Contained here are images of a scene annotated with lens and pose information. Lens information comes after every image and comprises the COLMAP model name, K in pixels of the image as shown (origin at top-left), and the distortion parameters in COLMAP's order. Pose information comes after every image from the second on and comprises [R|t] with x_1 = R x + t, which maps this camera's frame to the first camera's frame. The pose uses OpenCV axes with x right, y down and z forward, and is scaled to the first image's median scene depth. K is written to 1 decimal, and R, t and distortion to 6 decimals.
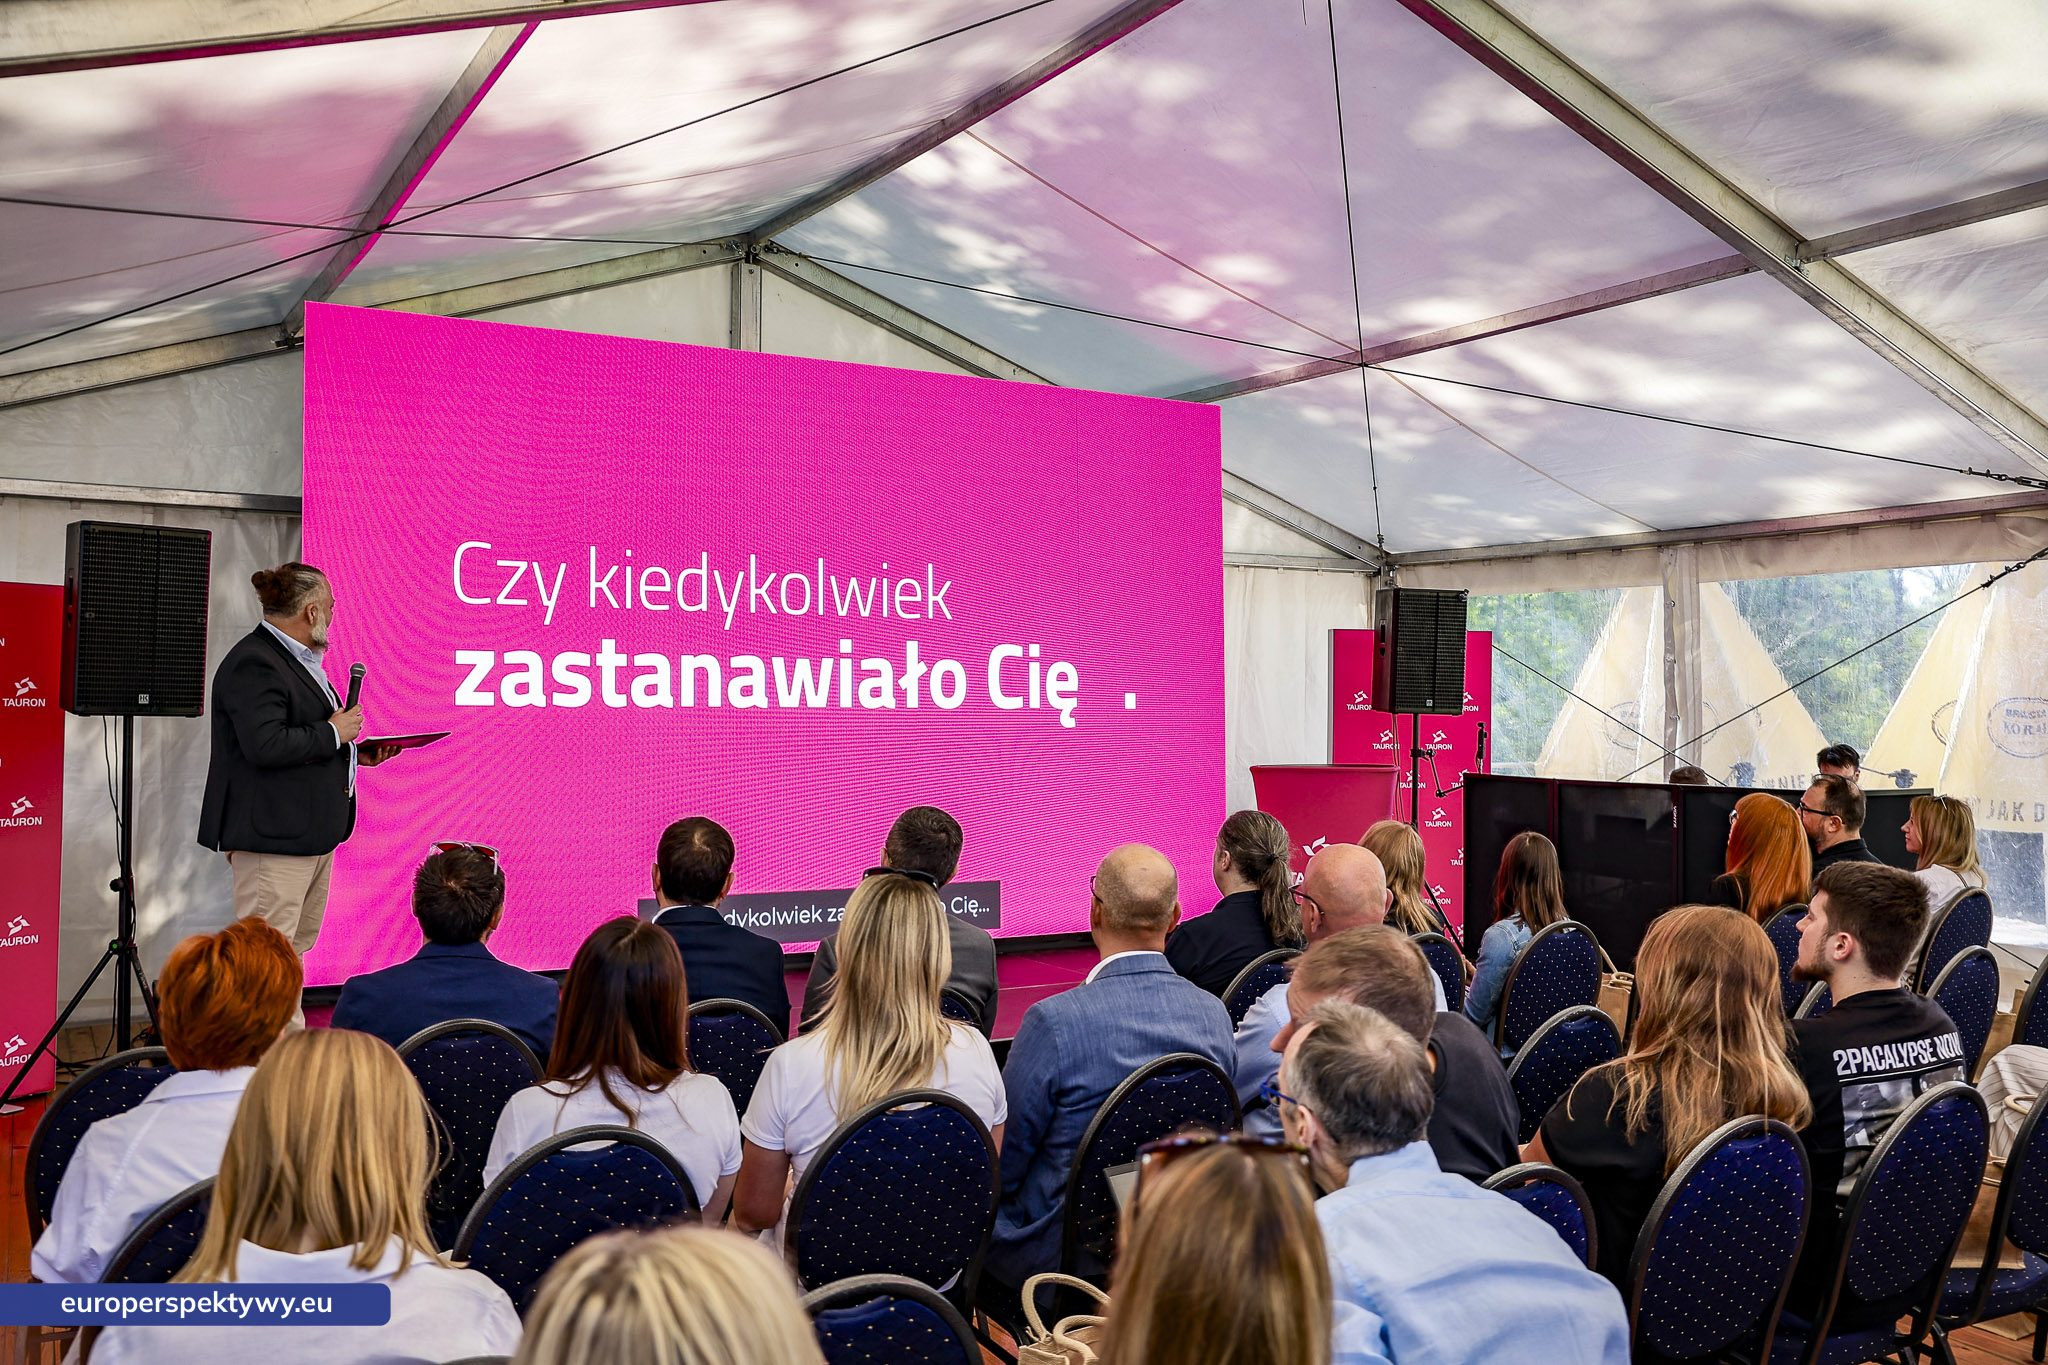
lens RADIAL K [[1727.9, 0, 1027.0], [0, 1727.9, 680.6], [0, 0, 1]] dist [-0.063215, 0.070004]
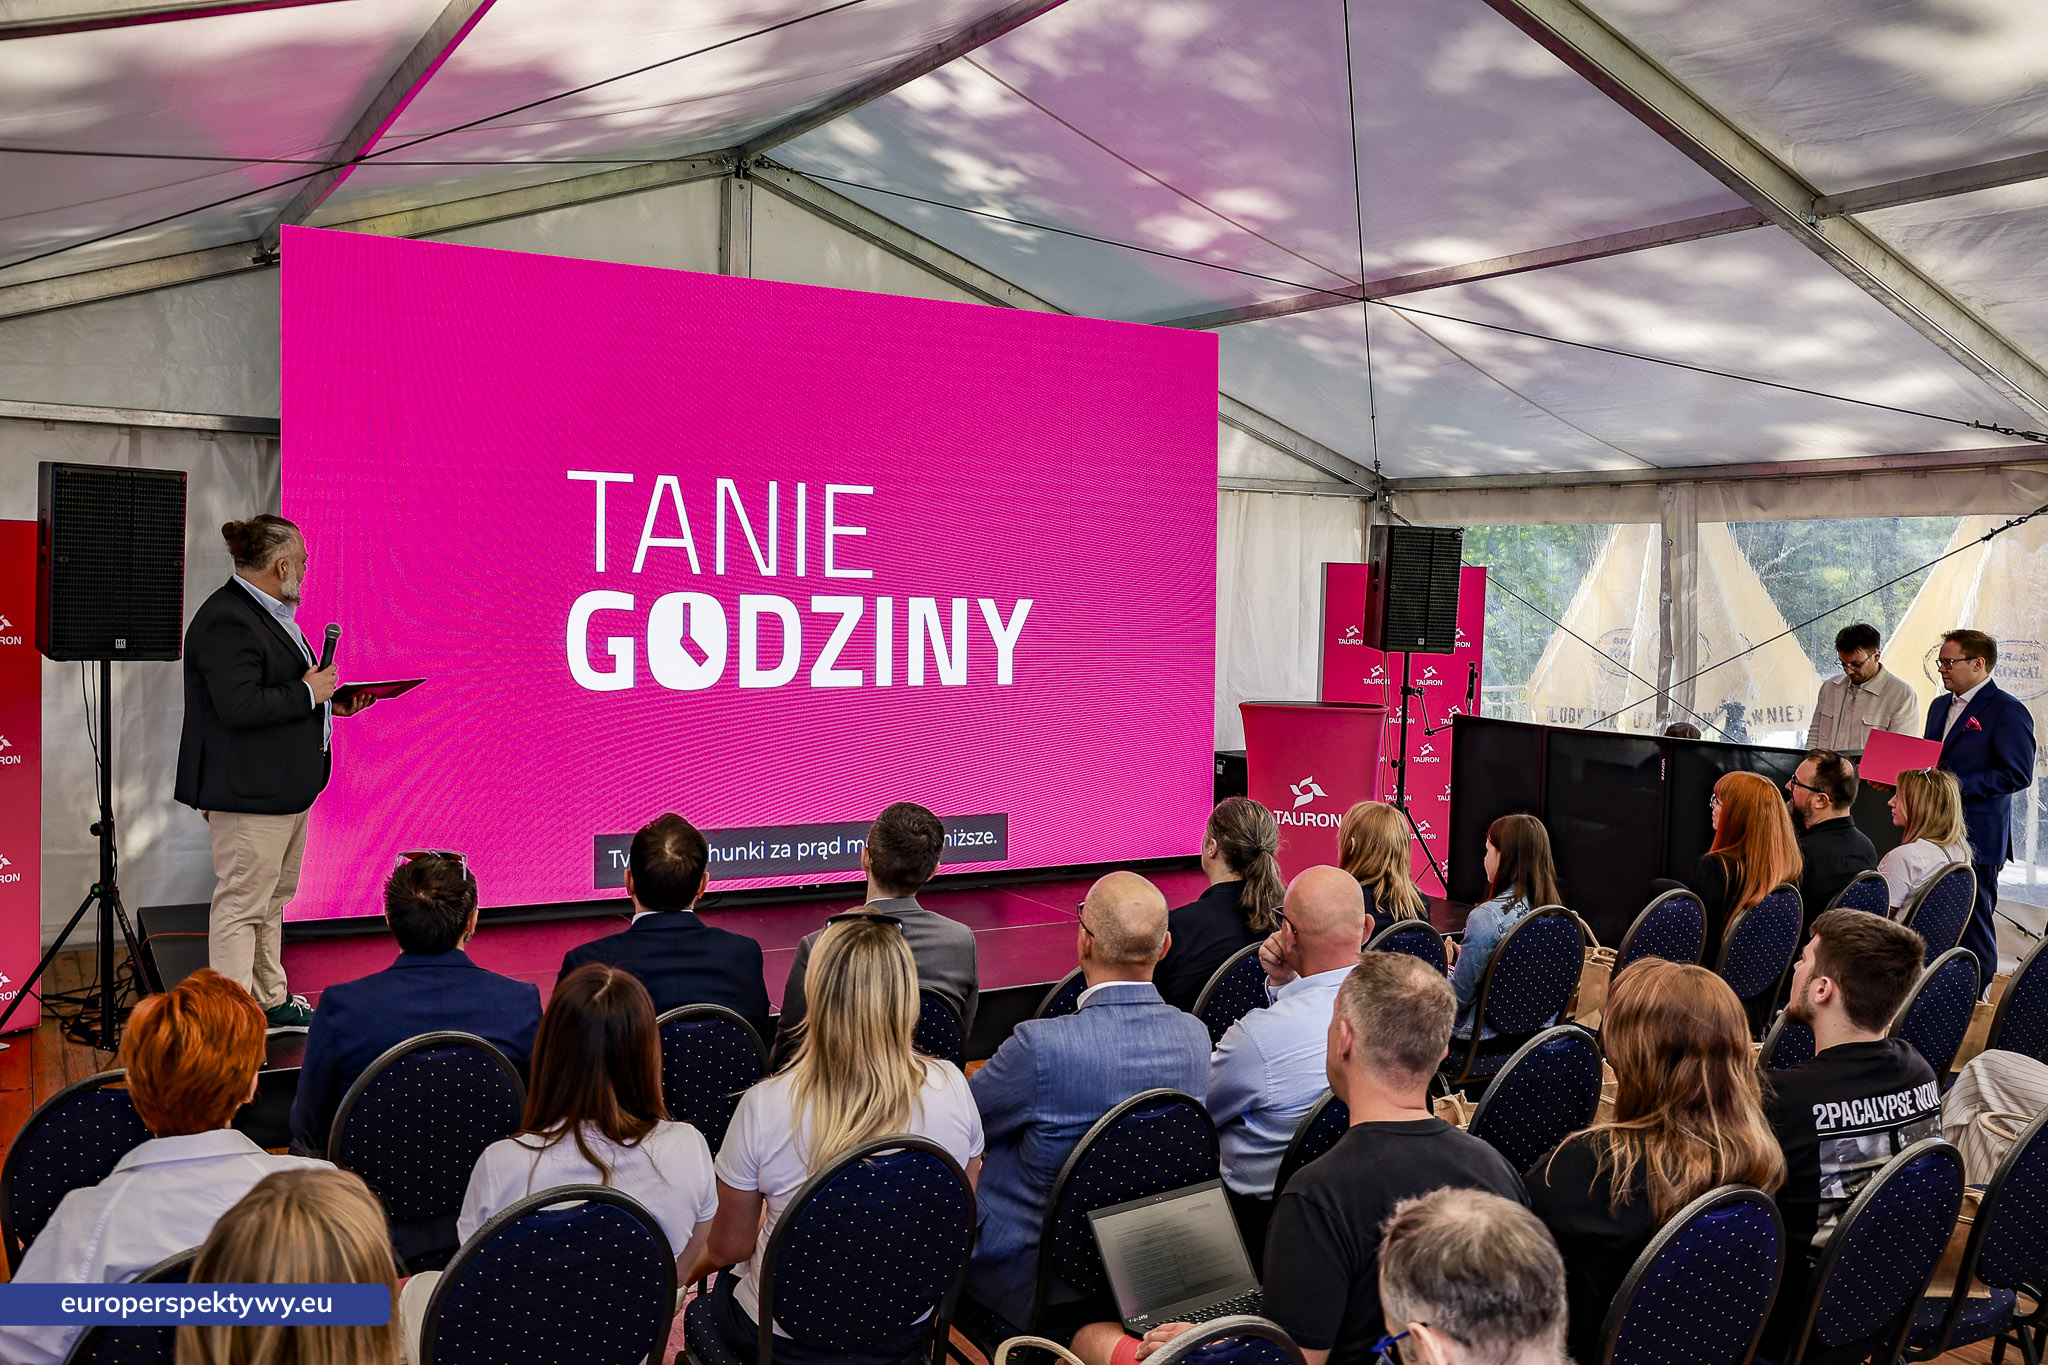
lens RADIAL K [[1727.9, 0, 1026.8], [0, 1727.9, 685.1], [0, 0, 1]] dist [-0.063215, 0.070004]
pose [[0.999840, 0.017018, 0.005586, 0.001077], [-0.017374, 0.997295, 0.071417, -0.033208], [-0.004356, -0.071502, 0.997431, 0.008867]]
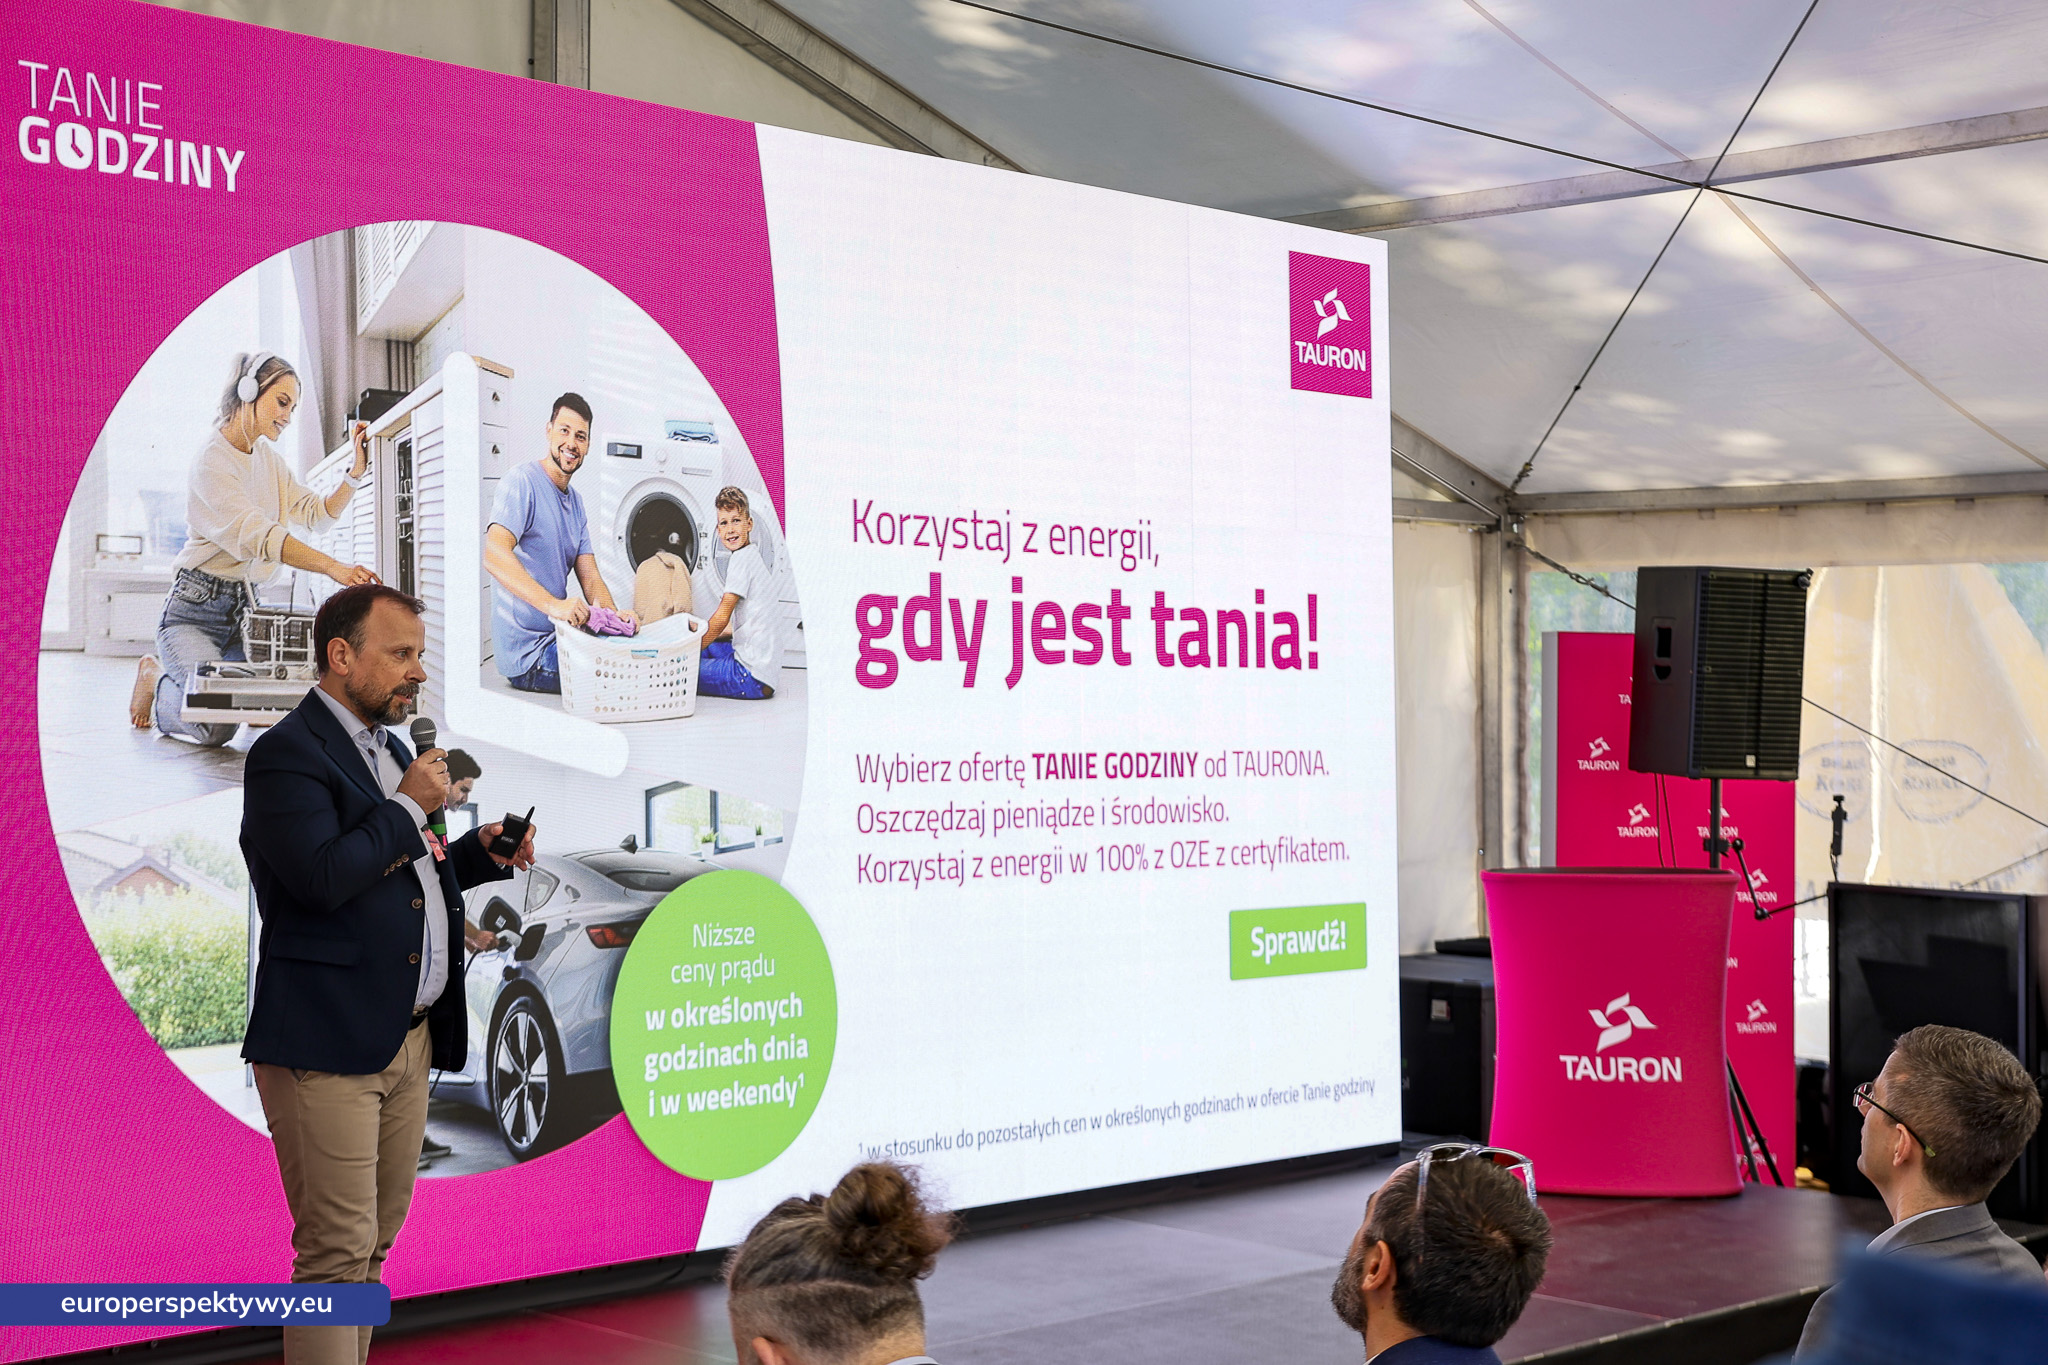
lens RADIAL K [[2986.5, 0, 1052.6], [0, 2986.5, 682.3], [0, 0, 1]] dist [0.099239, 0.000000]
pose [[0.967578, 0.004230, 0.252537, -0.294177], [-0.005772, 0.999969, 0.005368, -0.020841], [-0.252506, -0.006651, 0.967572, 0.074613]]
